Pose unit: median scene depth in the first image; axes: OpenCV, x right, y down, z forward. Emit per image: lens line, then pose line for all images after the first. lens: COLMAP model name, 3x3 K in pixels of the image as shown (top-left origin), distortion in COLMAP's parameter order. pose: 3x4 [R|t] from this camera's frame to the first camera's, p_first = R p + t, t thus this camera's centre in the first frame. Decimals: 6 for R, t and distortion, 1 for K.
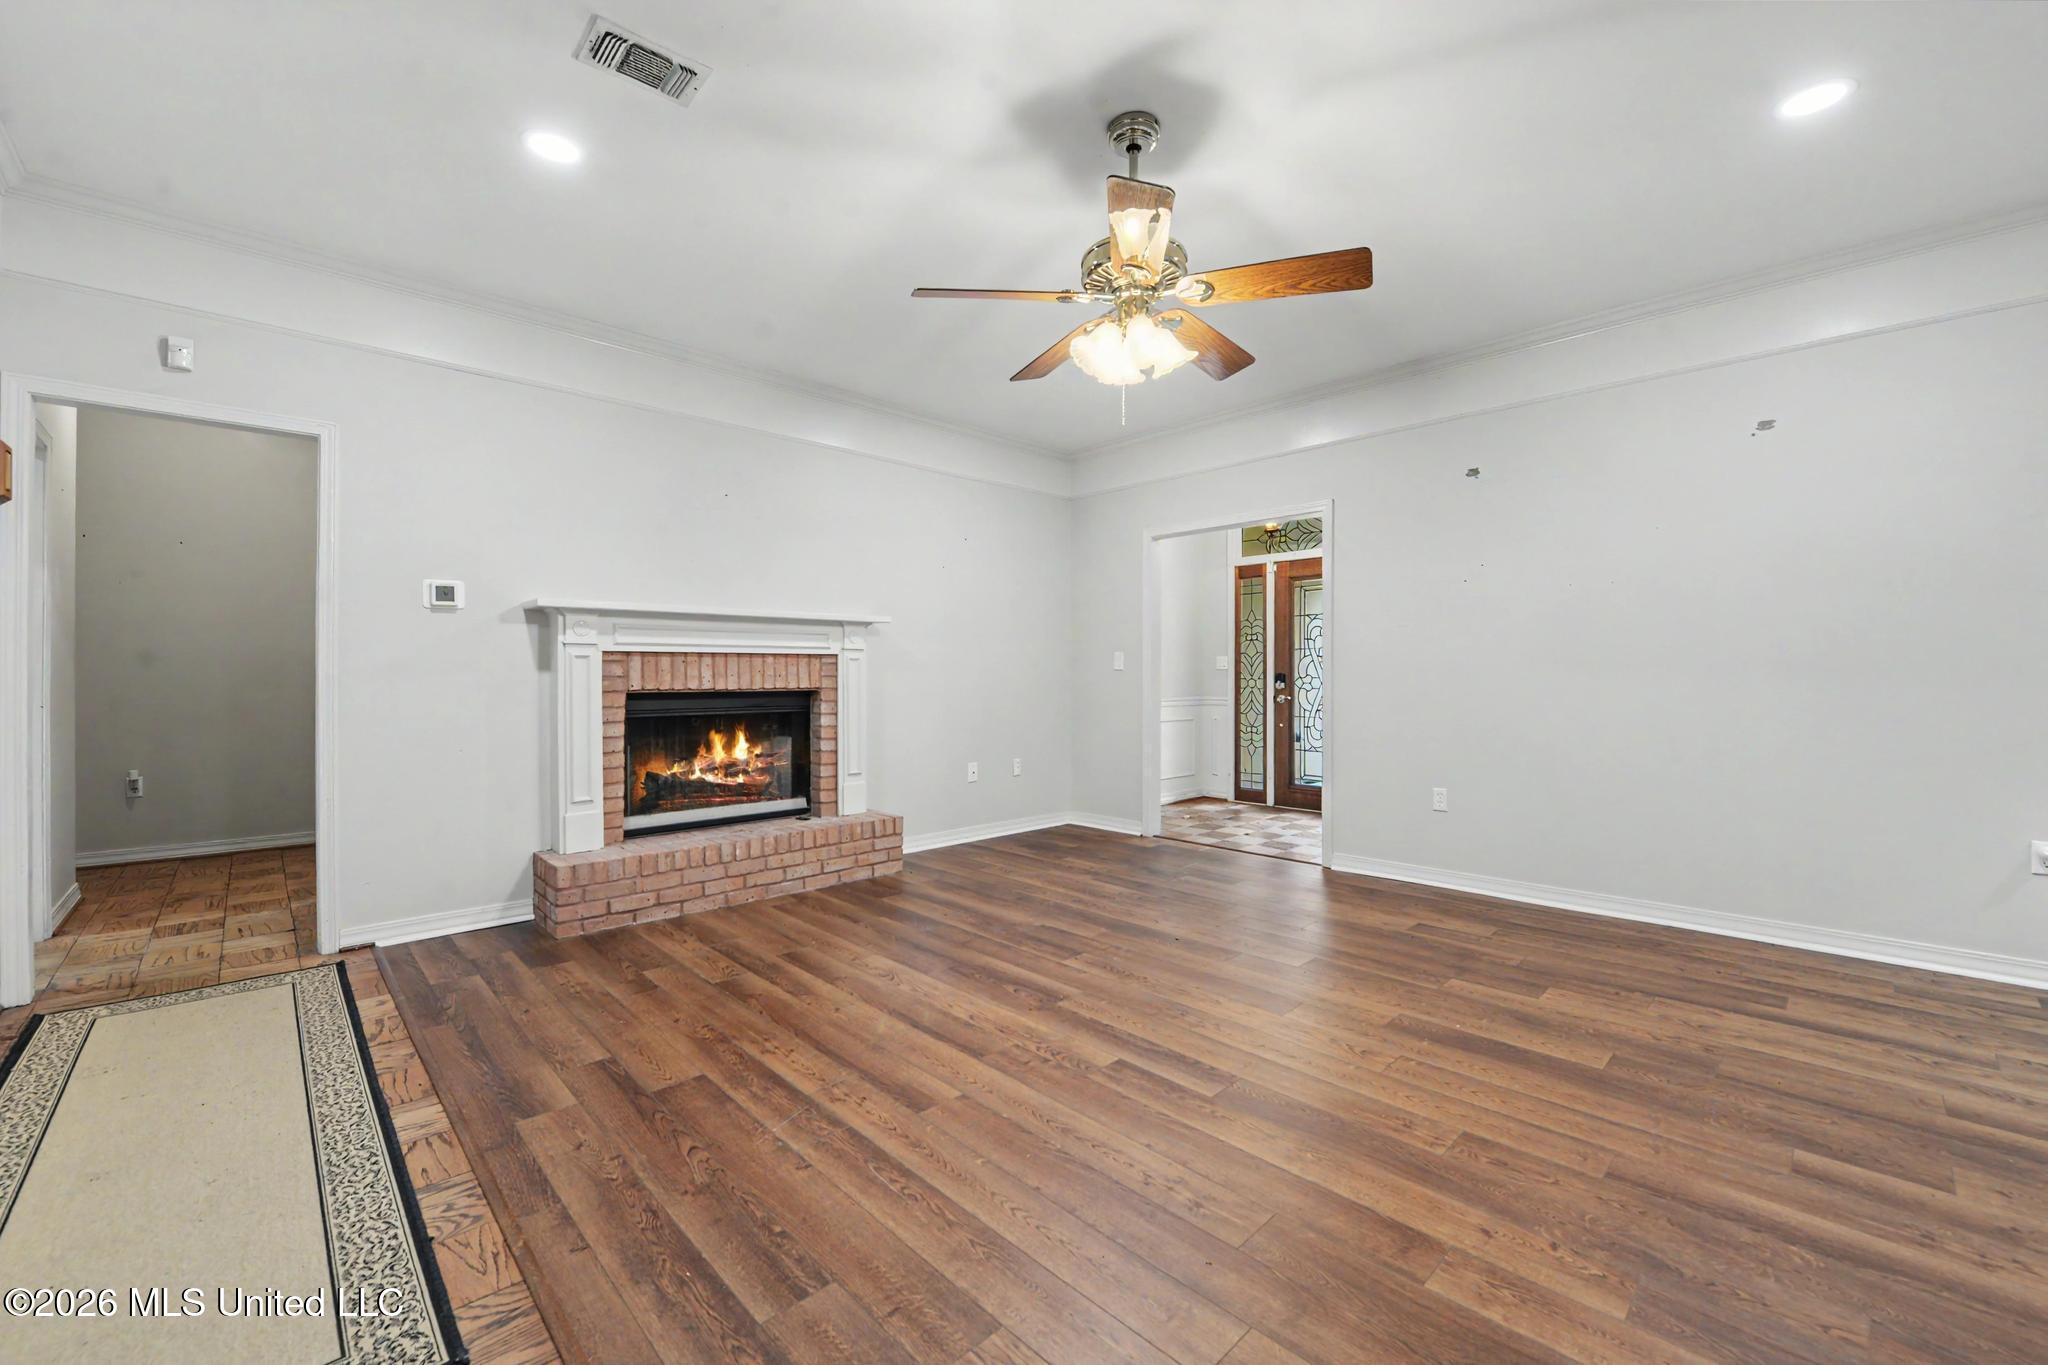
lens RADIAL K [[825.5, 0, 1021.6], [0, 825.5, 678.0], [0, 0, 1]] dist [-0.013351, -0.001313]
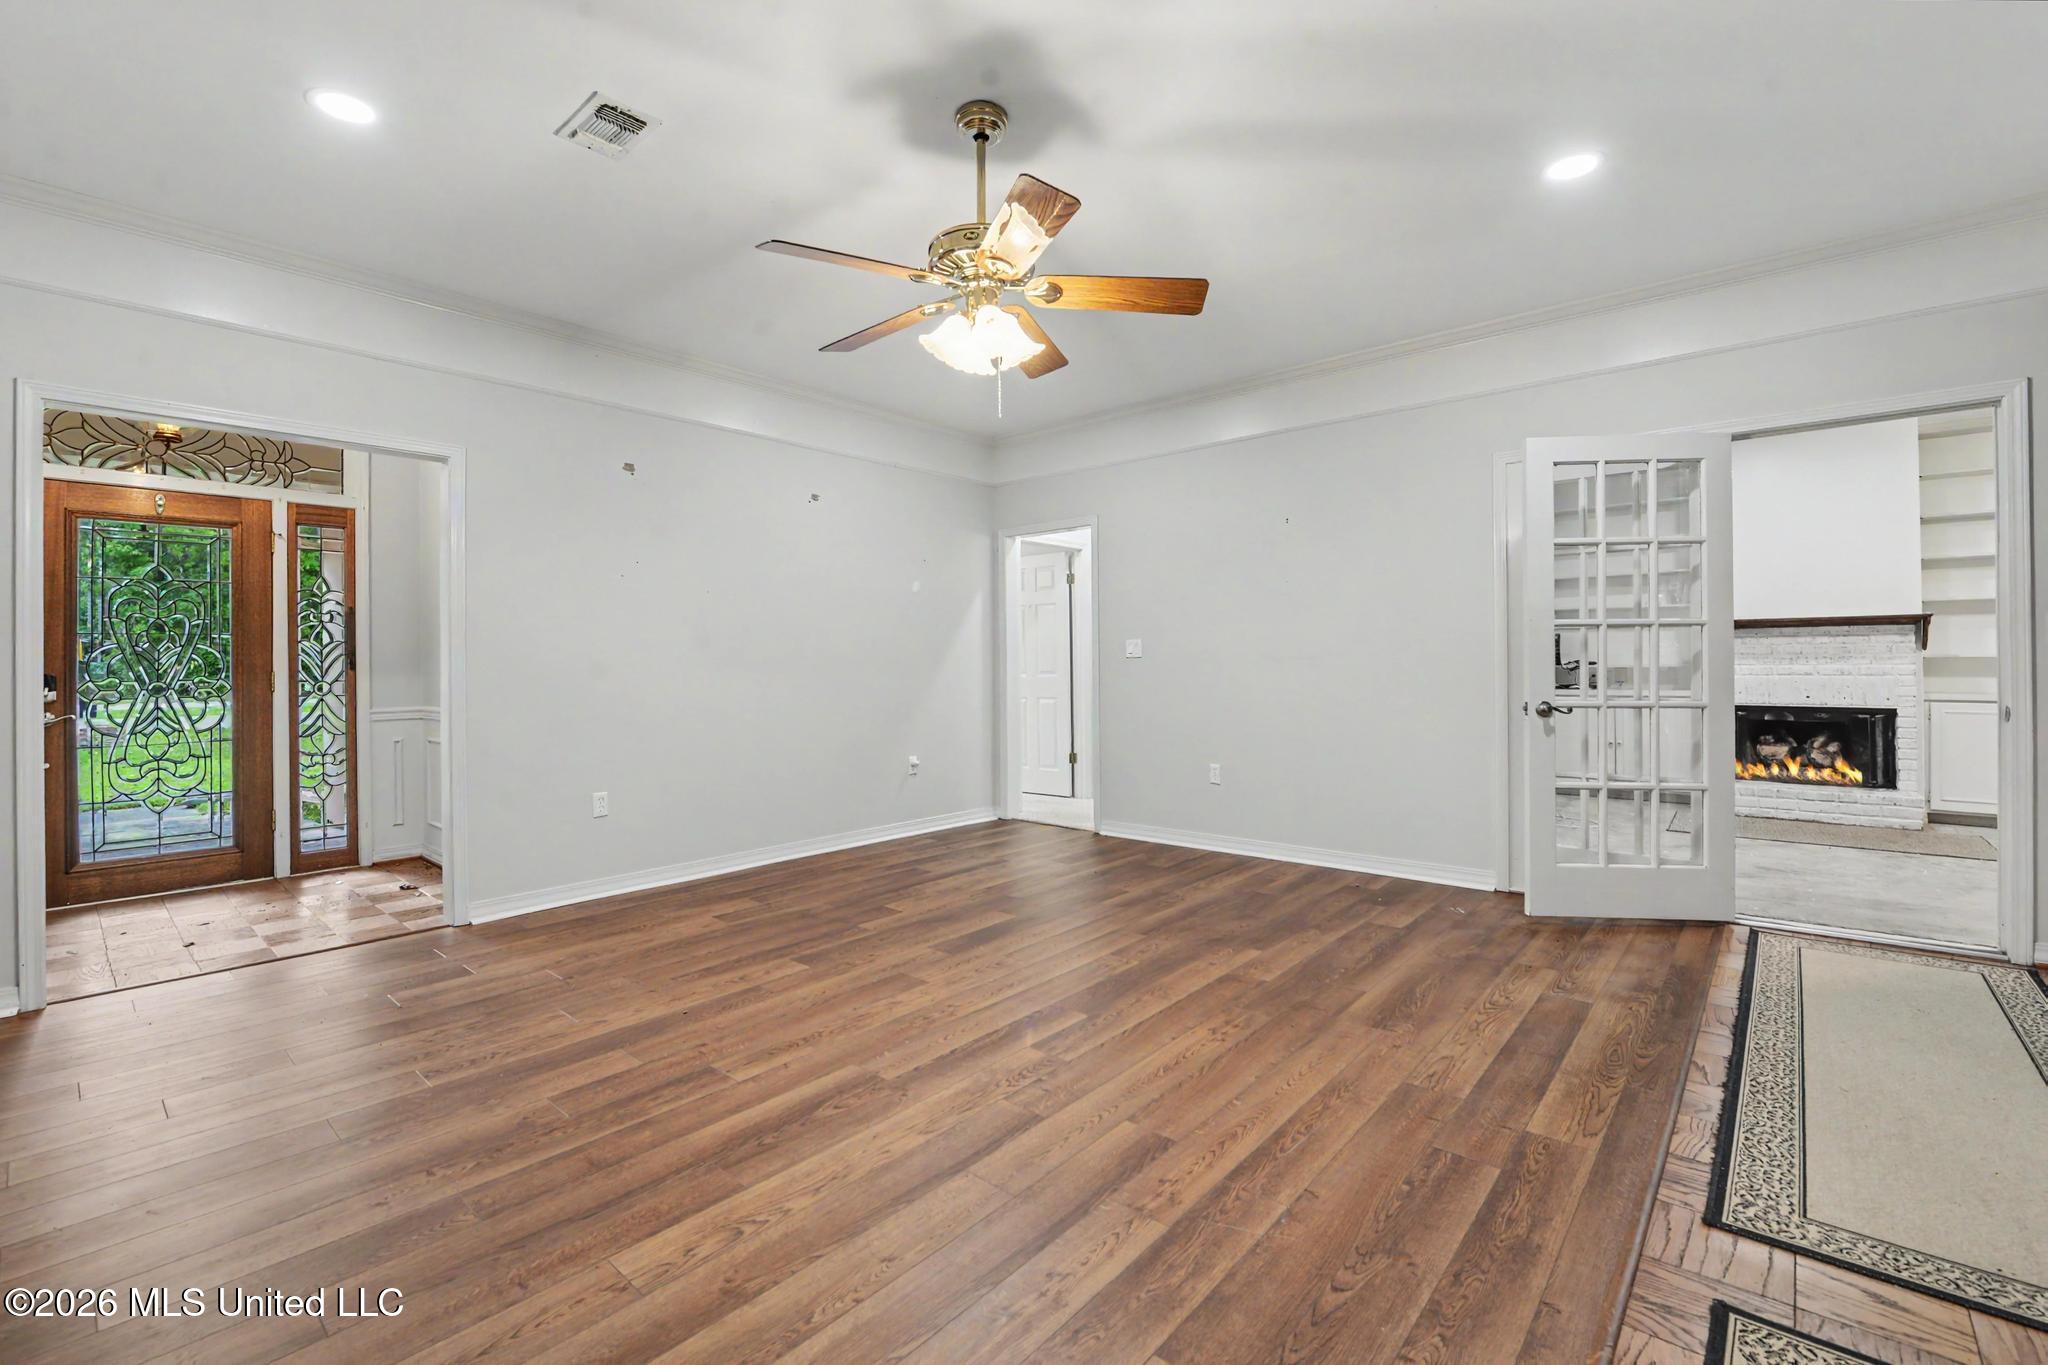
lens RADIAL K [[874.5, 0, 1021.1], [0, 874.5, 666.0], [0, 0, 1]] dist [-0.009306, -0.001115]
pose [[-0.082790, 0.000702, 0.996567, -0.837586], [0.013345, 0.999911, 0.000405, -0.007476], [-0.996478, 0.013333, -0.082792, 0.957712]]
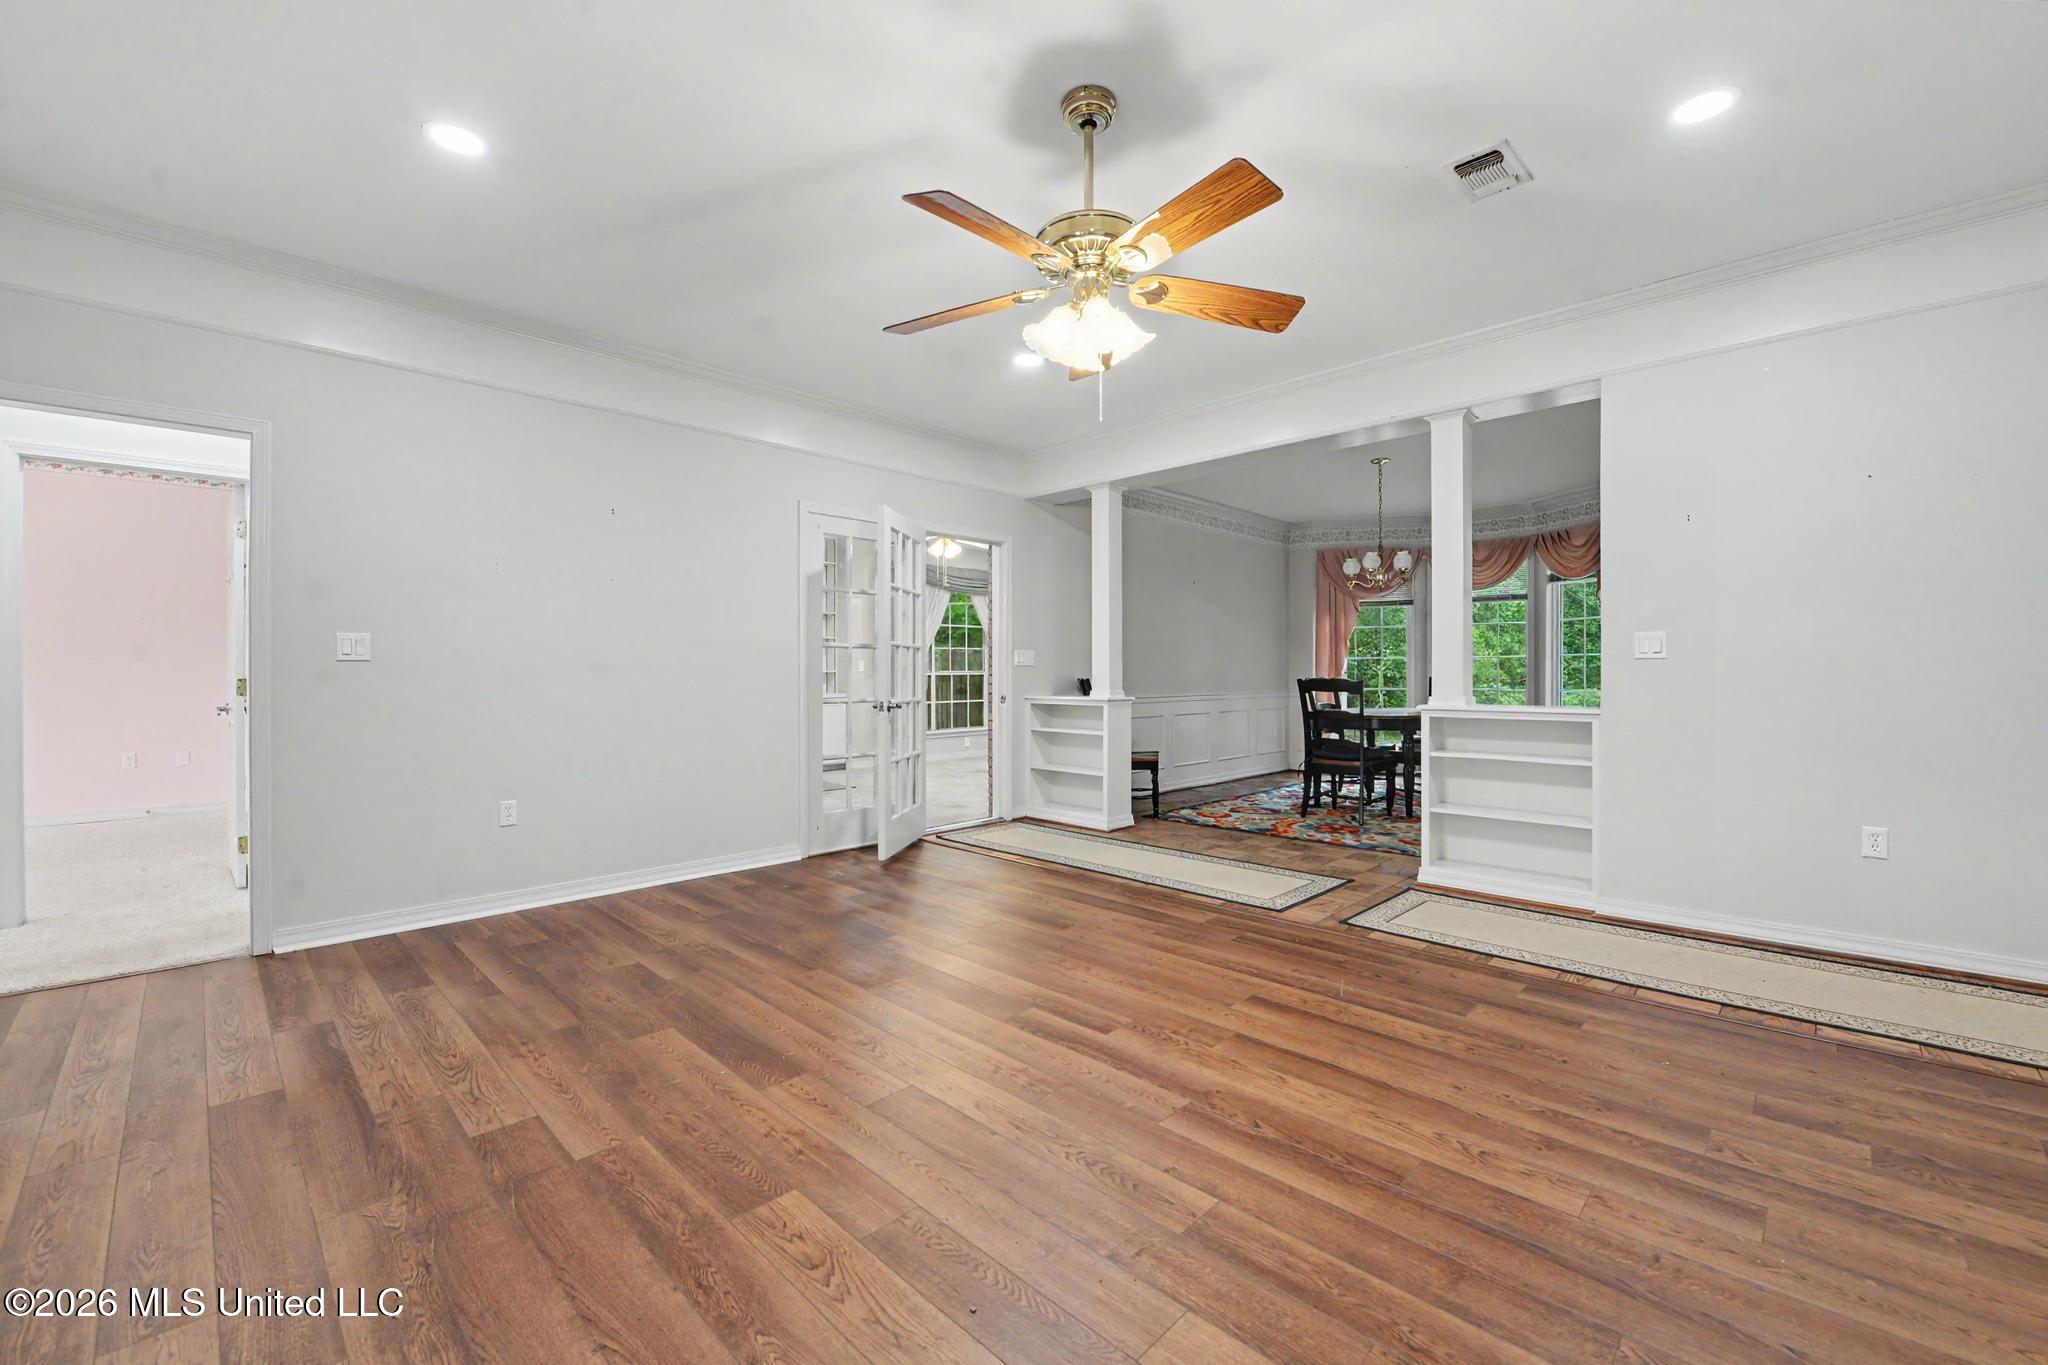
lens RADIAL K [[825.5, 0, 1010.7], [0, 825.5, 675.1], [0, 0, 1]] dist [-0.013351, -0.001313]
pose [[-0.999918, 0.002597, -0.012571, 0.222252], [0.002500, 0.999967, 0.007767, -0.007698], [0.012591, 0.007735, -0.999891, 1.801494]]
